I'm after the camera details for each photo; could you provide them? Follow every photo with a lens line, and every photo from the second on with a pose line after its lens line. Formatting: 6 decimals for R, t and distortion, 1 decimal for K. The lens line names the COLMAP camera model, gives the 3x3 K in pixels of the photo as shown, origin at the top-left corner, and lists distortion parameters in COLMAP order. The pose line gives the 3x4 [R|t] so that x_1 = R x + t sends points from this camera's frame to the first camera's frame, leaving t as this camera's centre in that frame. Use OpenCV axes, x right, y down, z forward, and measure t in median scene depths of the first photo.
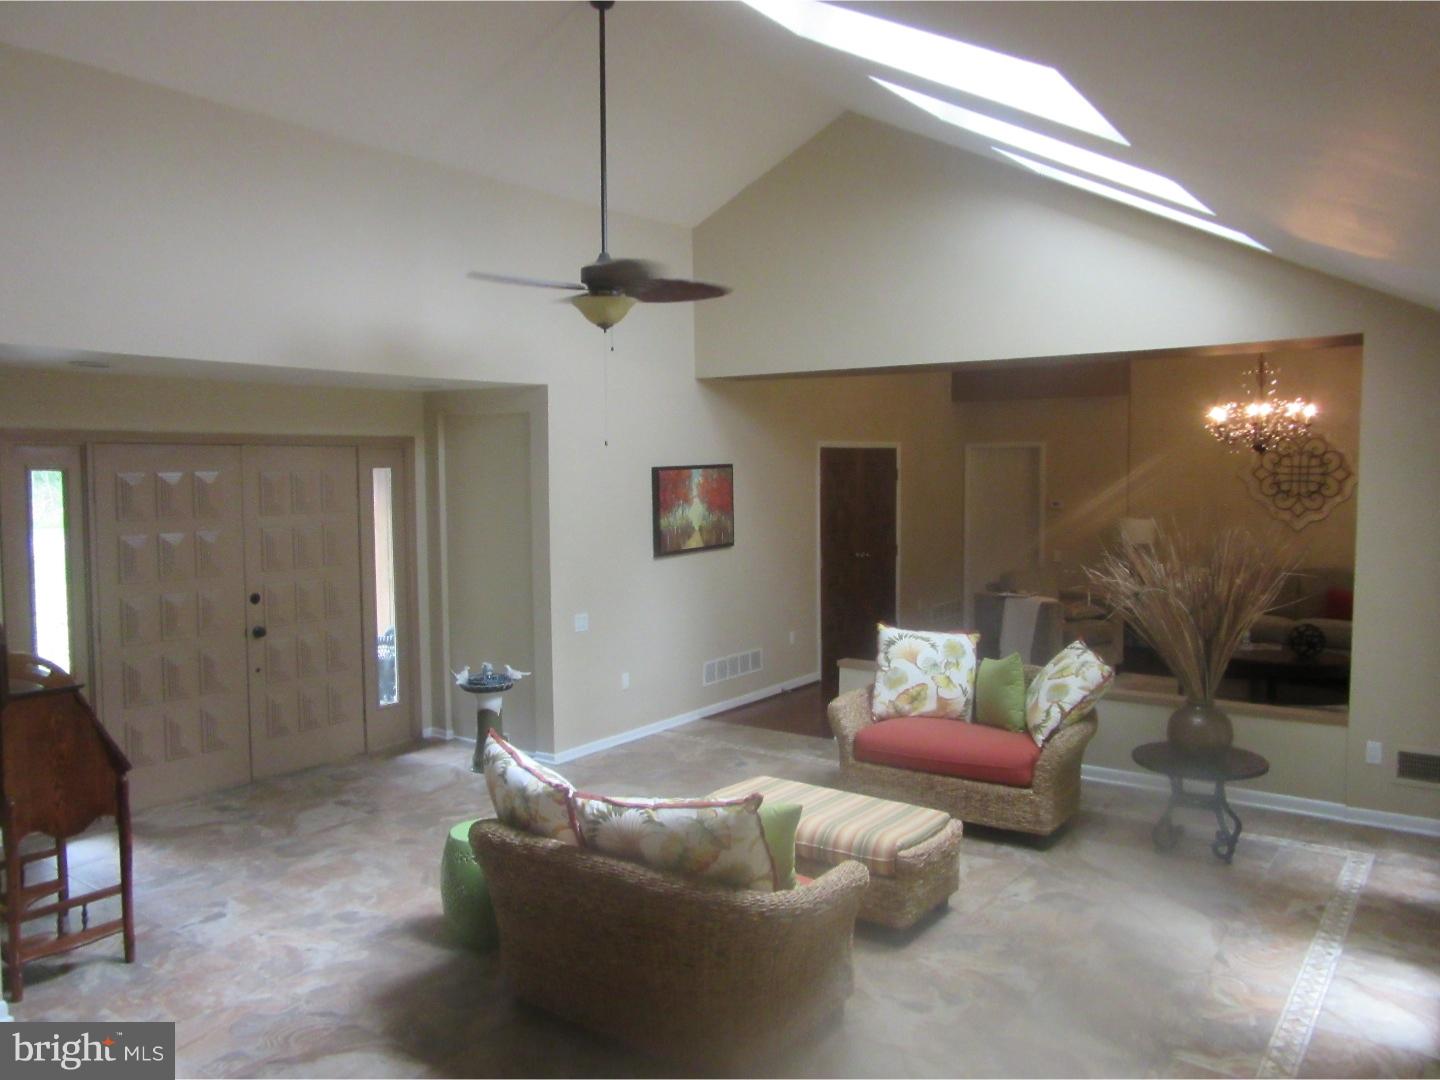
lens RADIAL K [[1071.2, 0, 722.5], [0, 1071.2, 536.8], [0, 0, 1]] dist [-0.029633, 0.000699]
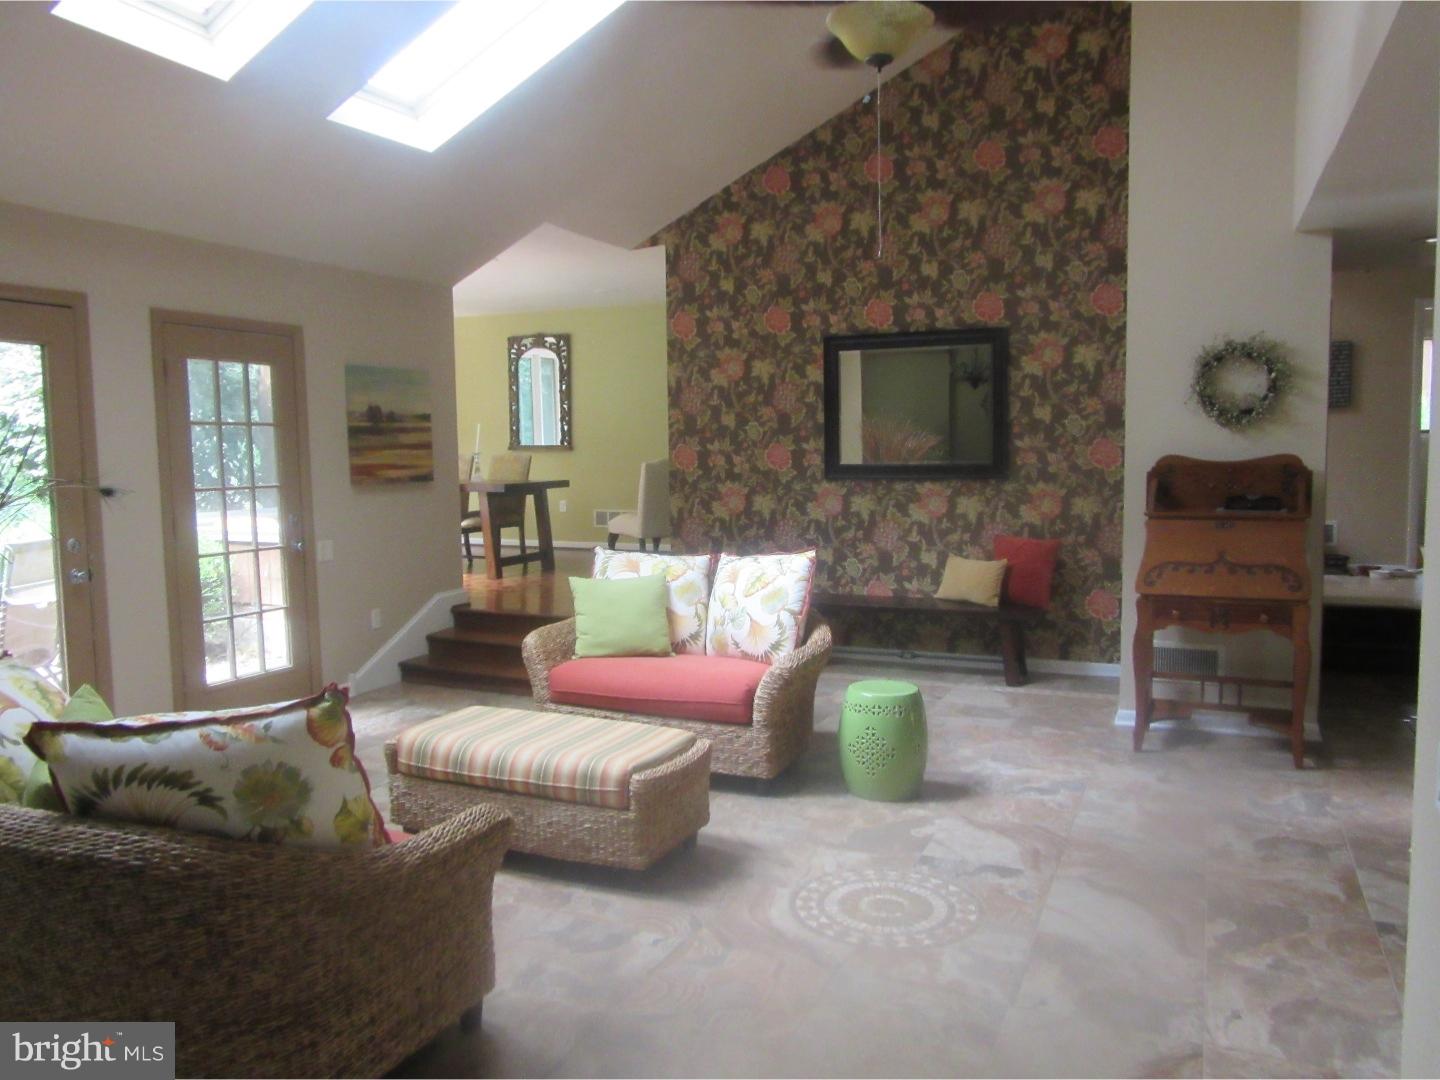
lens RADIAL K [[1071.2, 0, 725.4], [0, 1071.2, 540.9], [0, 0, 1]] dist [-0.029633, 0.000699]
pose [[-0.976780, 0.035202, -0.211334, 0.126530], [0.001763, 0.987696, 0.156374, -0.021019], [0.214238, 0.152370, -0.964824, 1.805211]]
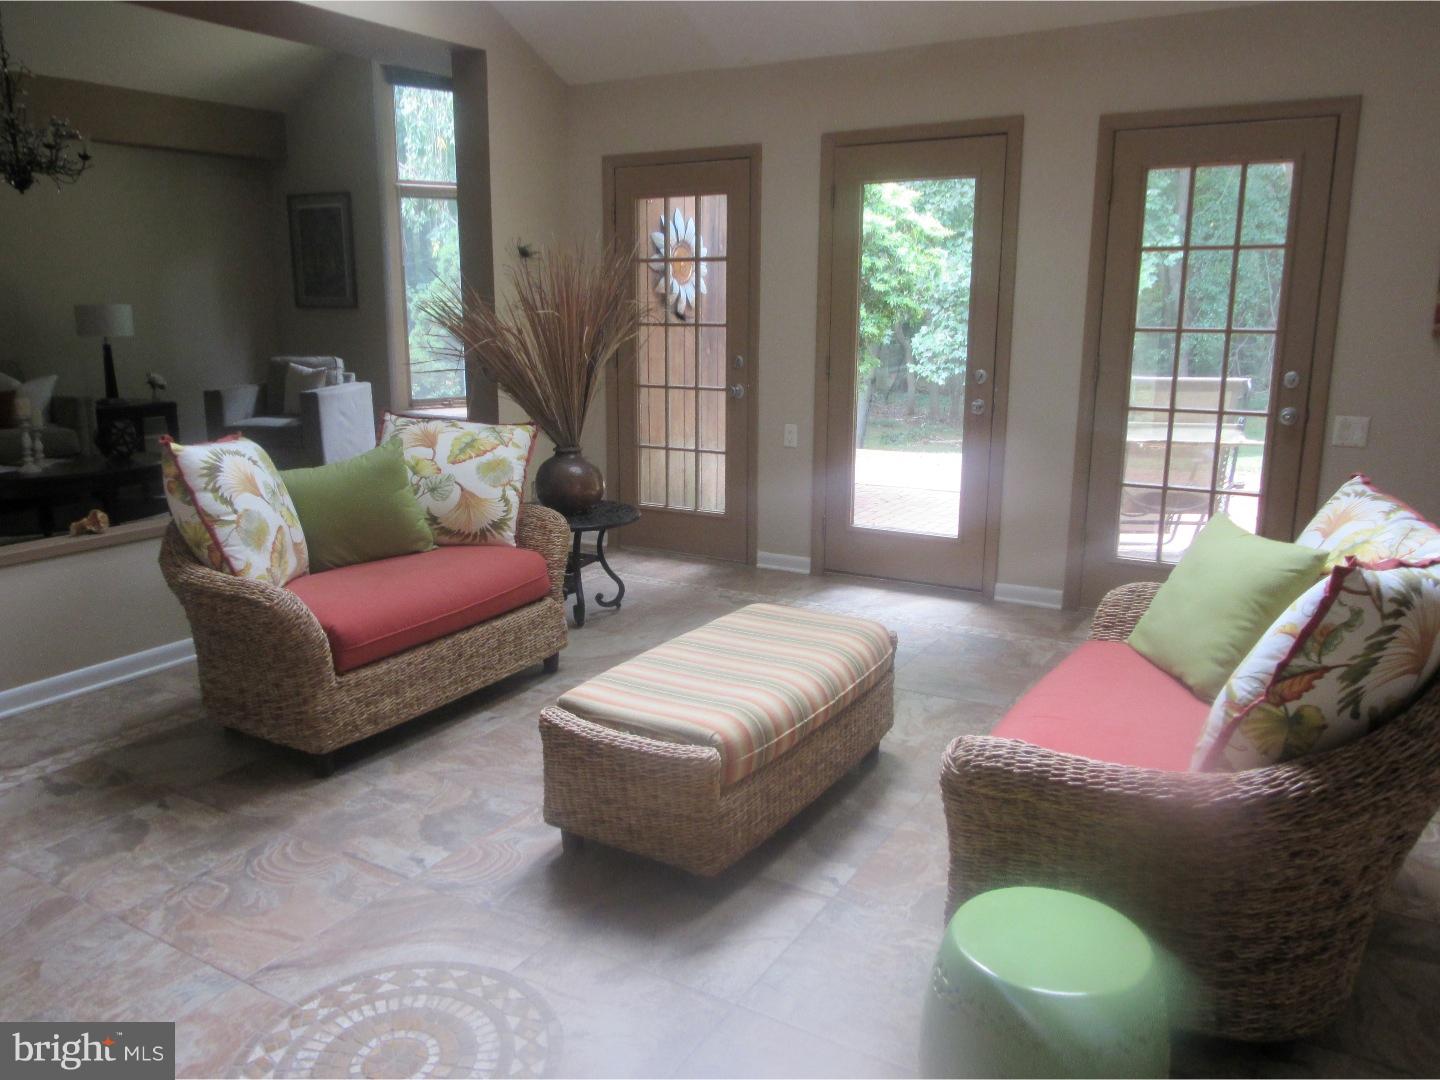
lens RADIAL K [[1071.2, 0, 719.7], [0, 1071.2, 547.9], [0, 0, 1]] dist [-0.029633, 0.000699]
pose [[-0.093269, -0.214723, 0.972211, -0.499213], [0.071228, 0.972527, 0.221626, 0.052029], [-0.993090, 0.089919, -0.075412, 1.058503]]
